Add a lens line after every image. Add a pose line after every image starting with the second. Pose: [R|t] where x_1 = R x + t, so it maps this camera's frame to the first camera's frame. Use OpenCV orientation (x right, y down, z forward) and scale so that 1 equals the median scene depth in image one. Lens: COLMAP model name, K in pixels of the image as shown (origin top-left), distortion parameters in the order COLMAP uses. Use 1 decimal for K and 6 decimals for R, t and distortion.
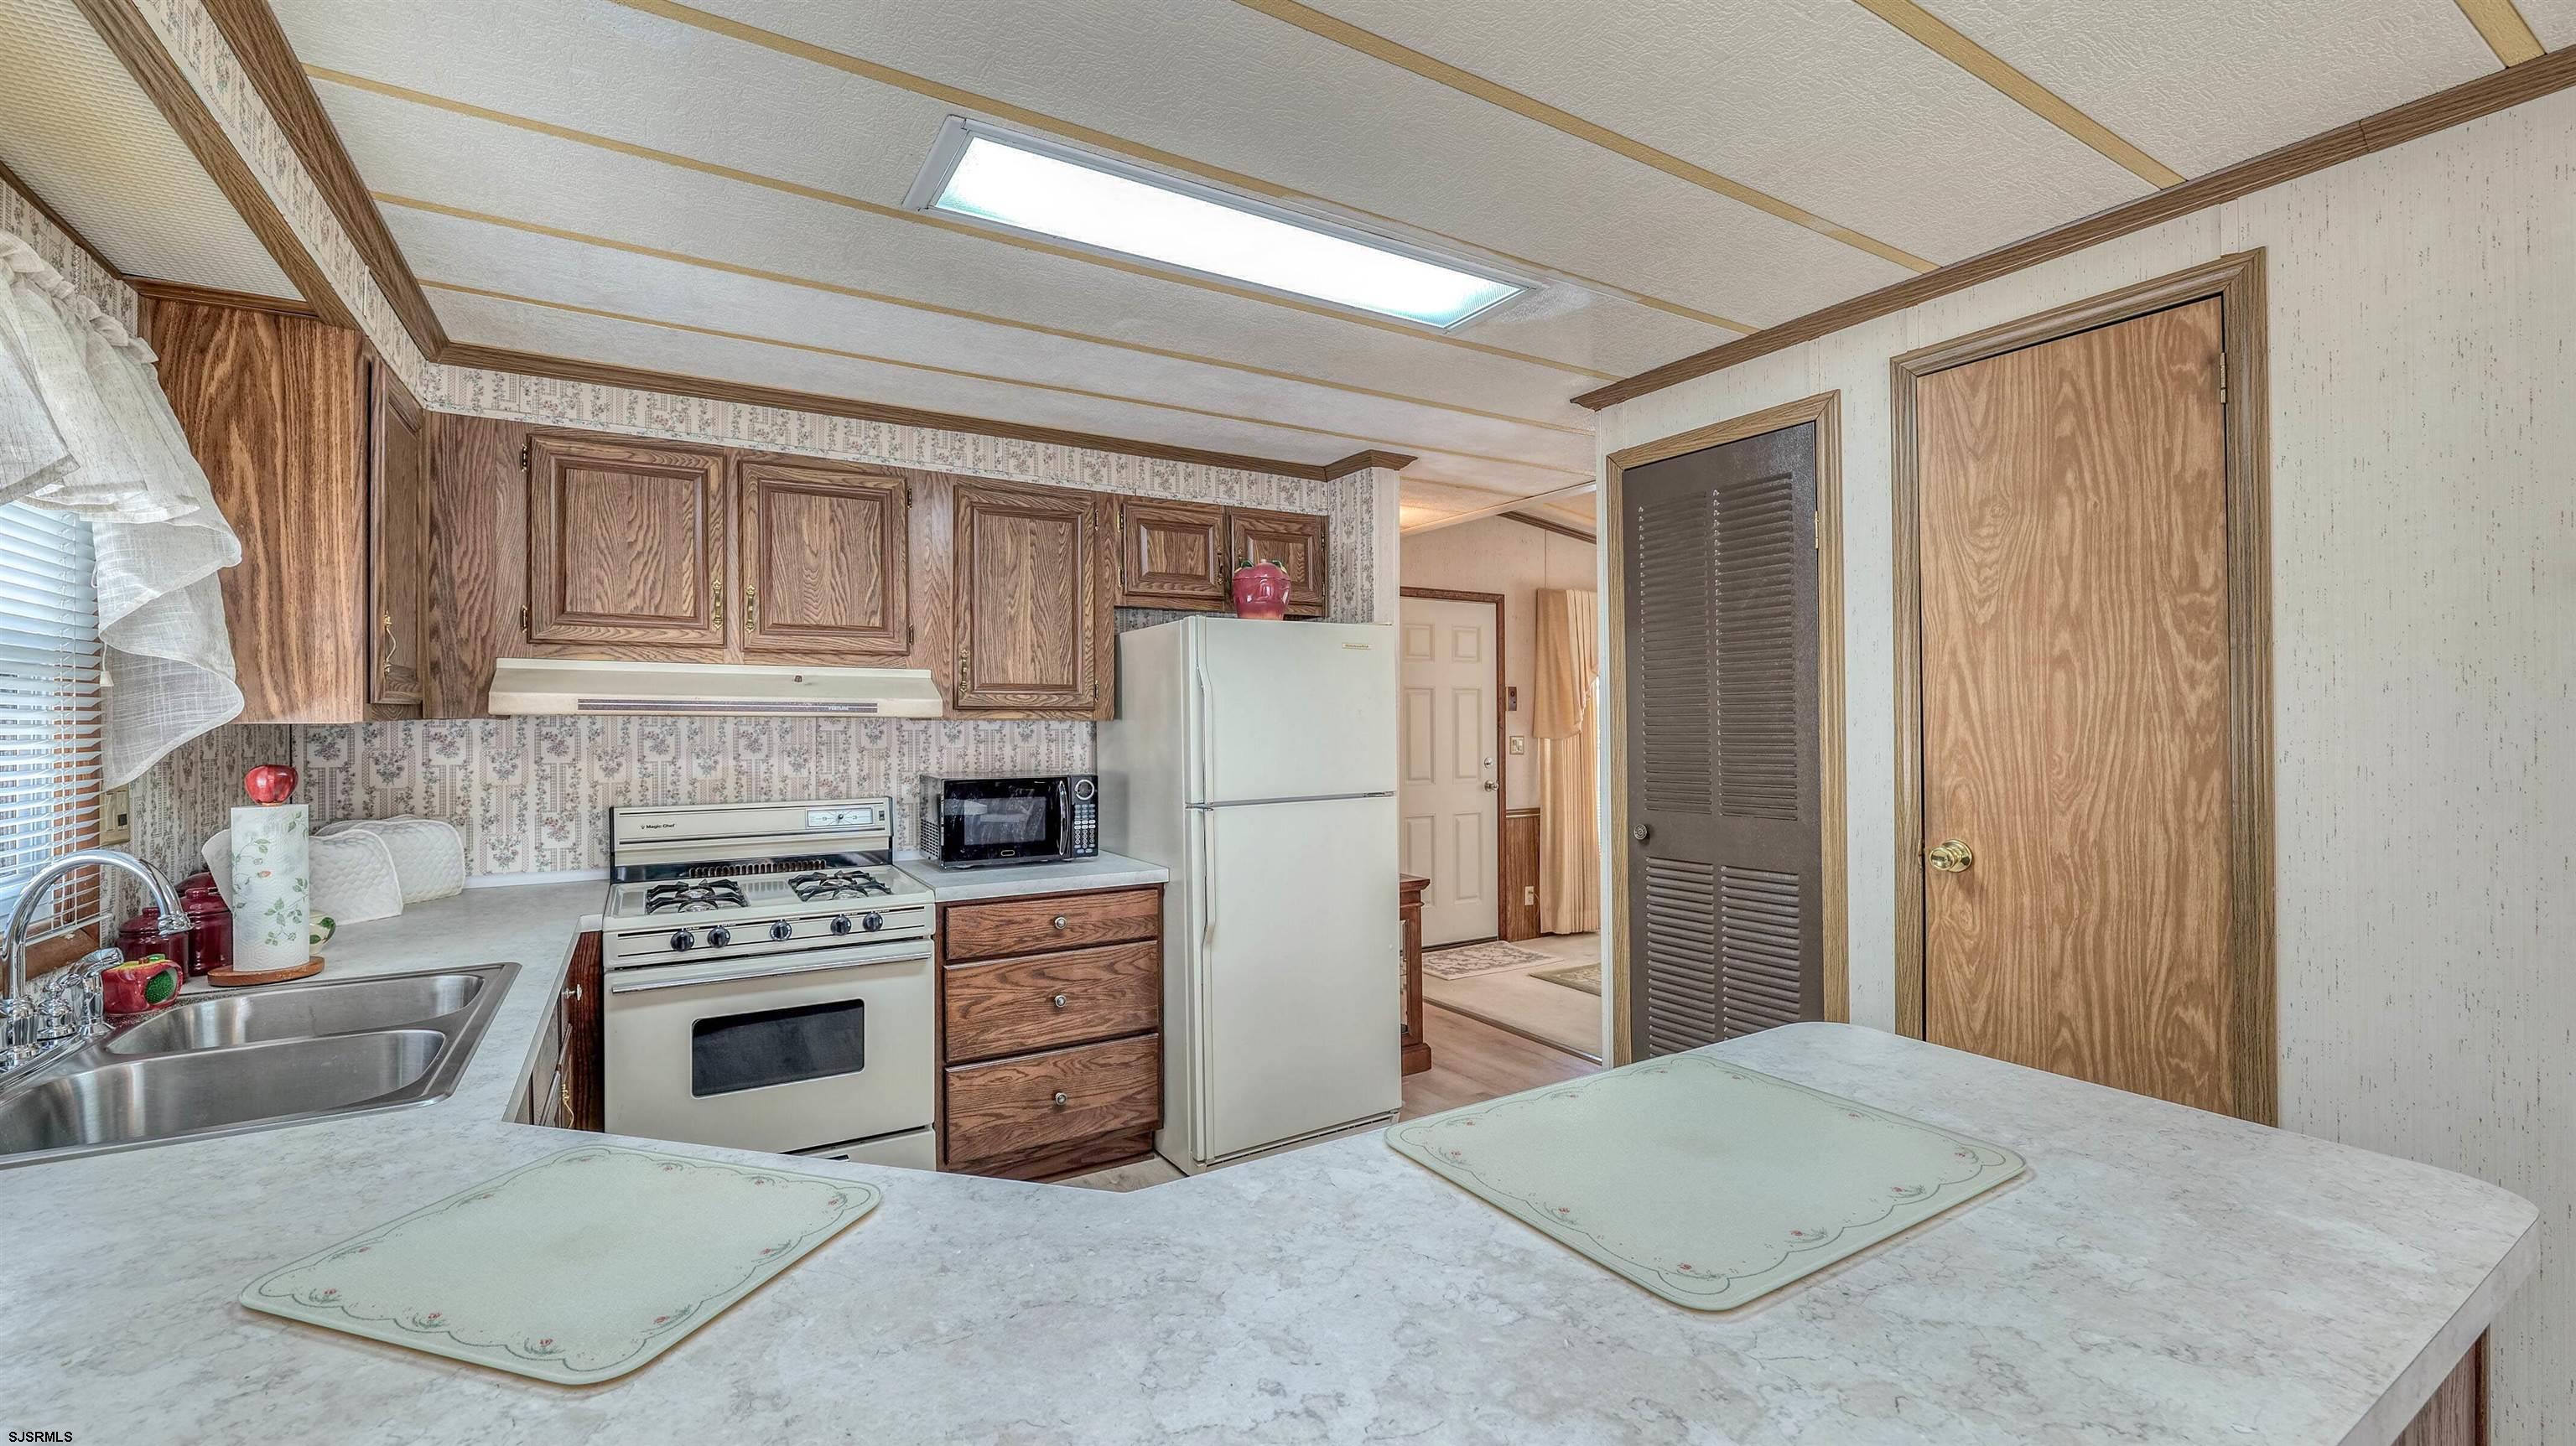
lens RADIAL K [[1043.0, 0, 1277.2], [0, 1043.0, 718.6], [0, 0, 1]] dist [-0.012026, 0.000136]
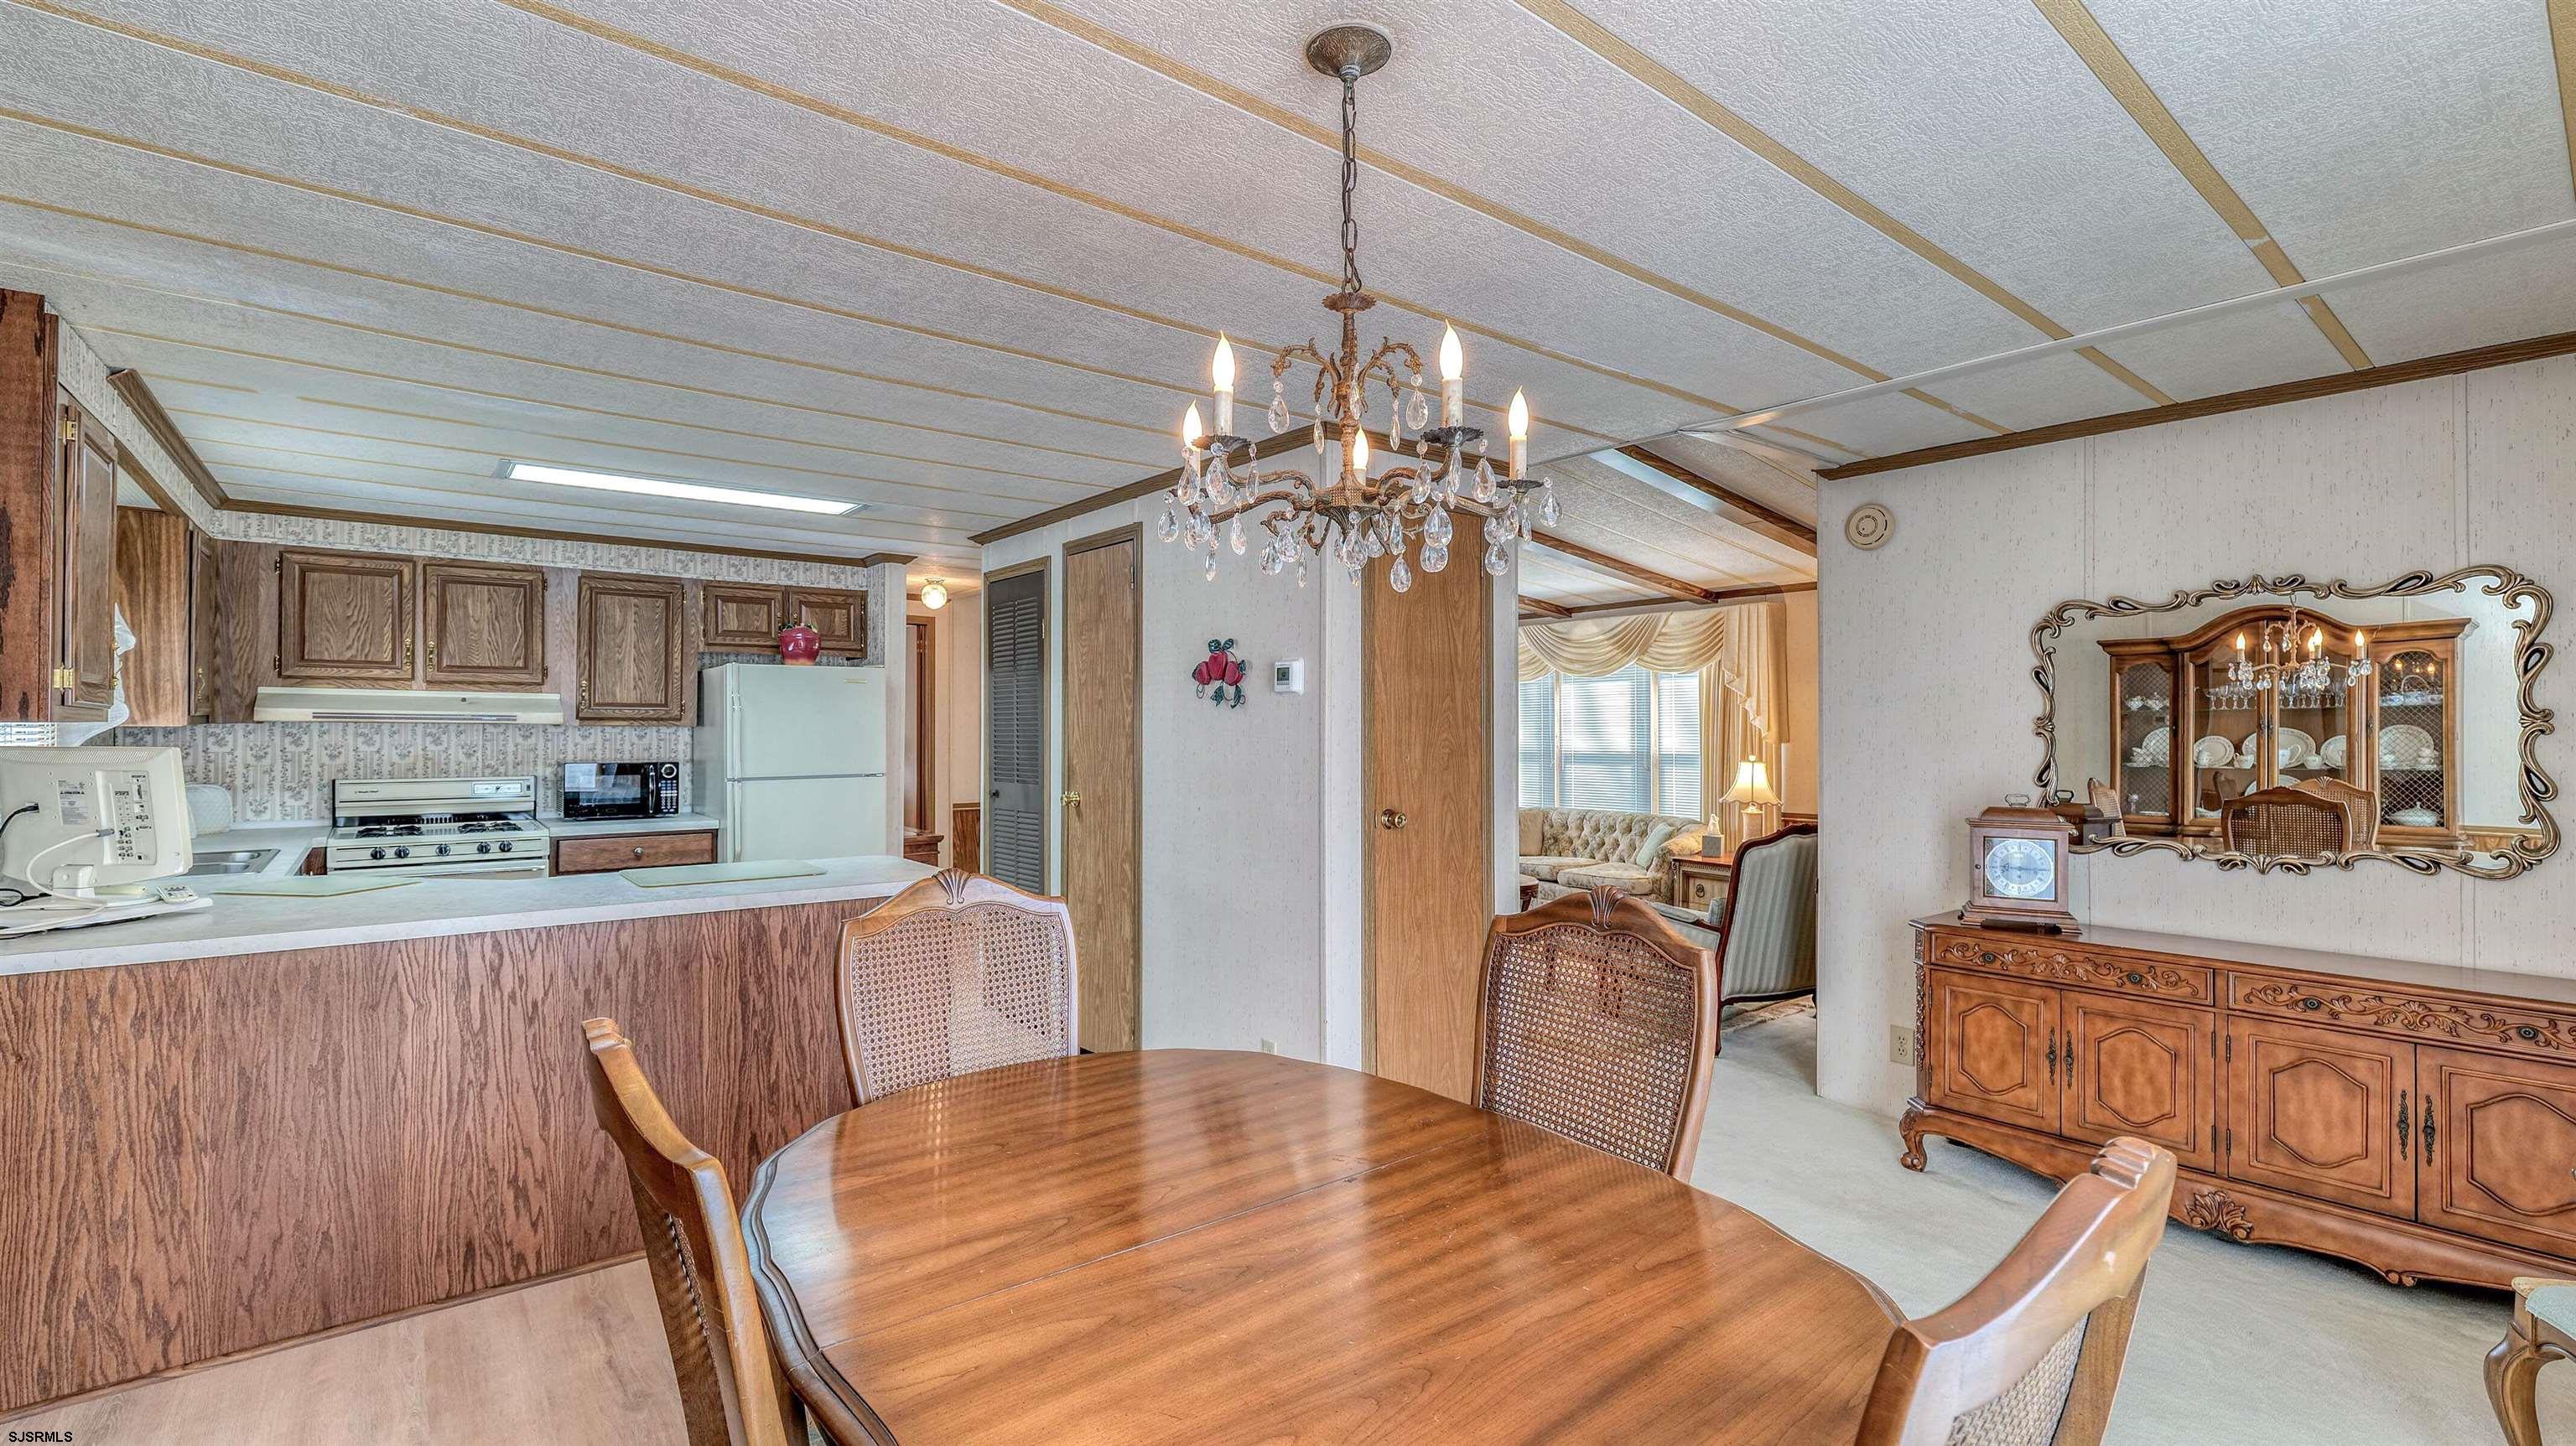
lens RADIAL K [[1108.4, 0, 1276.7], [0, 1108.4, 718.1], [0, 0, 1]] dist [-0.003881, -0.000237]
pose [[0.991148, 0.008954, 0.132456, 0.558768], [-0.008229, 0.999948, -0.006016, -0.009958], [-0.132503, 0.004873, 0.991171, -0.860330]]
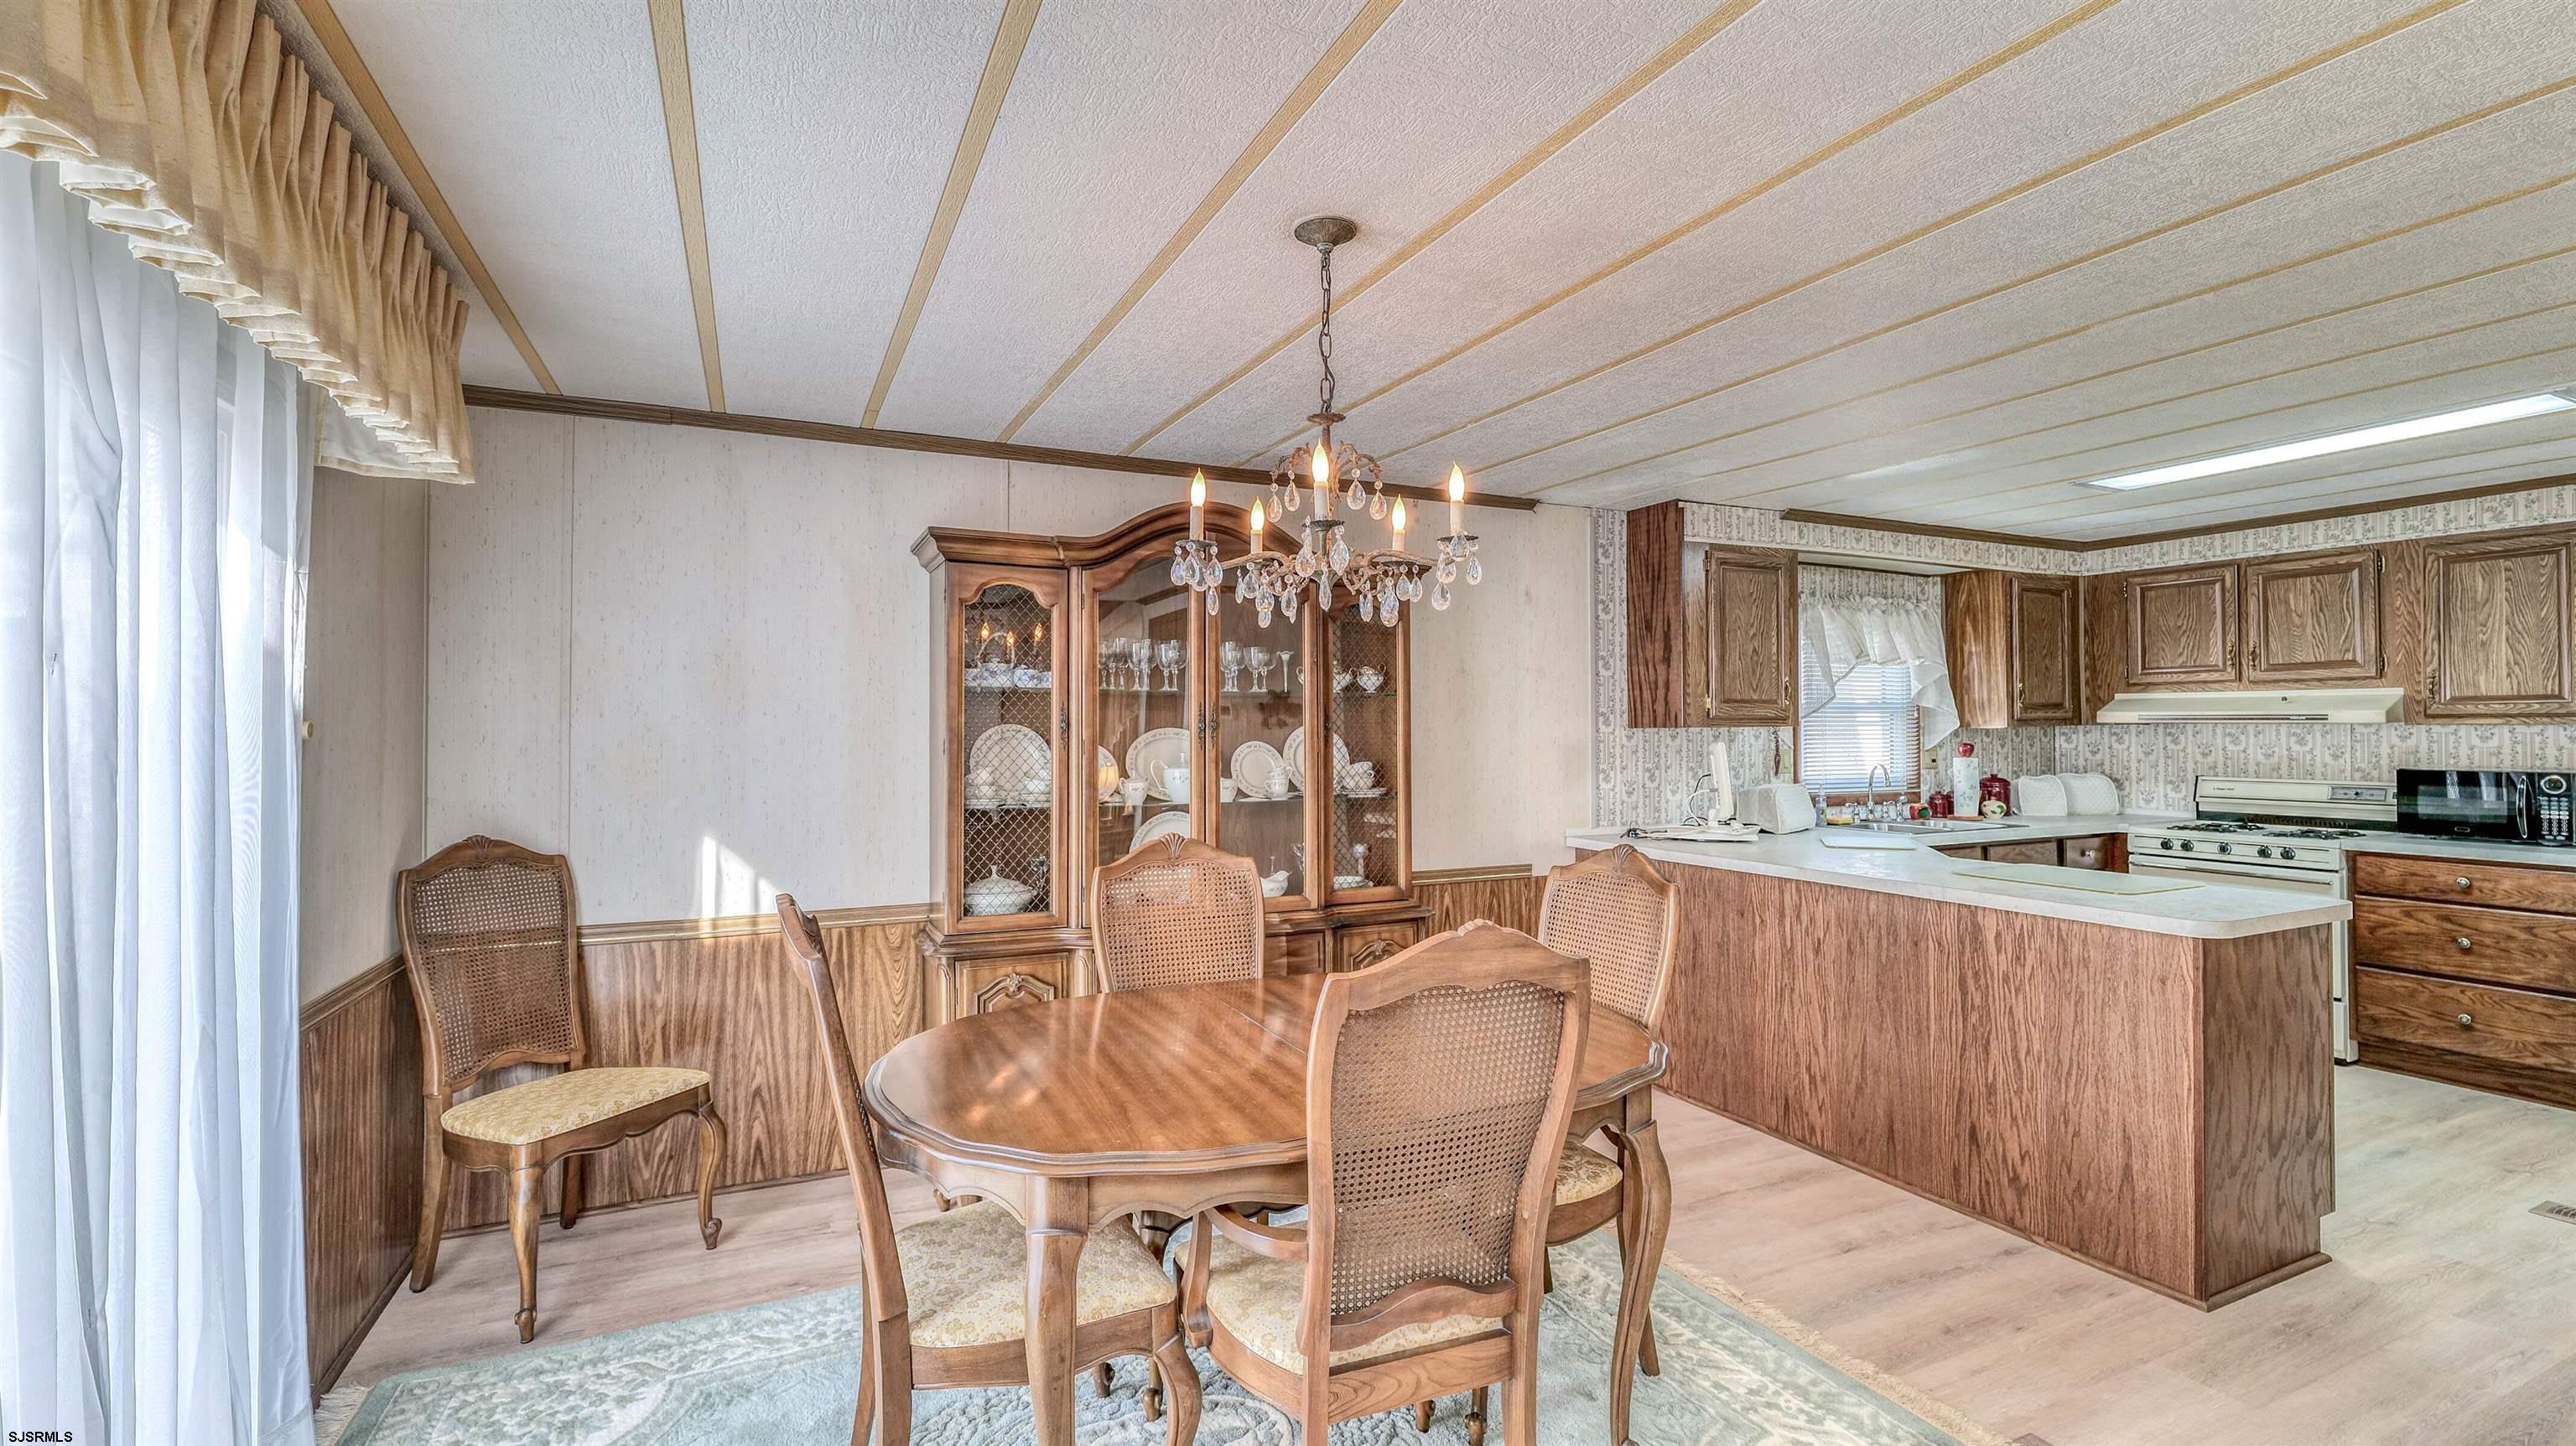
lens RADIAL K [[1108.4, 0, 1276.7], [0, 1108.4, 718.1], [0, 0, 1]] dist [-0.003881, -0.000237]
pose [[-0.101146, -0.004106, -0.994863, 1.332722], [0.009535, 0.999942, -0.005097, -0.015202], [0.994826, -0.010002, -0.101101, -0.330299]]
